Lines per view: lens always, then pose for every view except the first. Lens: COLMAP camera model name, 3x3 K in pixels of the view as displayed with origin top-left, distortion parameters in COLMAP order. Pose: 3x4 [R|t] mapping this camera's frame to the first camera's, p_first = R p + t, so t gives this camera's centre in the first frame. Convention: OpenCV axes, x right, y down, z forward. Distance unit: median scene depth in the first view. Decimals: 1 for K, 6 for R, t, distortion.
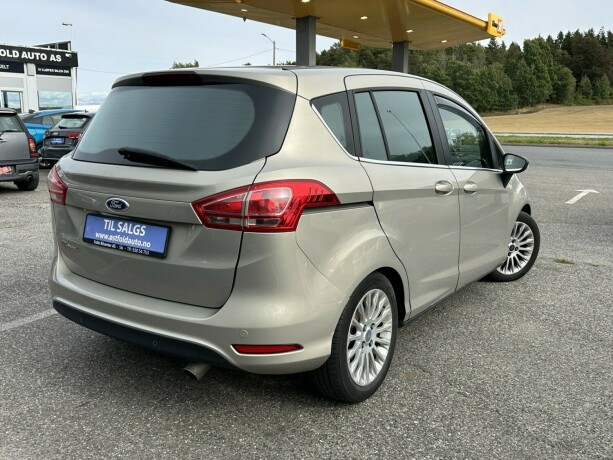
lens RADIAL K [[553.7, 0, 306.5], [0, 553.7, 230.0], [0, 0, 1]] dist [0.135567, -0.249671]
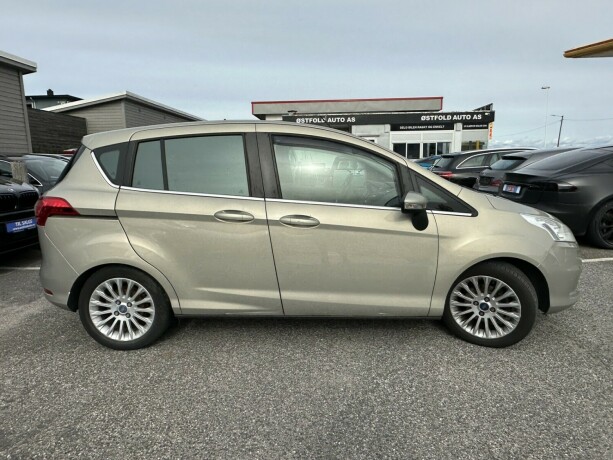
lens RADIAL K [[392.1, 0, 306.5], [0, 392.1, 230.0], [0, 0, 1]] dist [-0.003792, -0.001118]
pose [[0.561186, 0.120011, -0.818943, 0.670891], [-0.133797, 0.989573, 0.053331, -0.074573], [0.816804, 0.079643, 0.571391, 0.444159]]
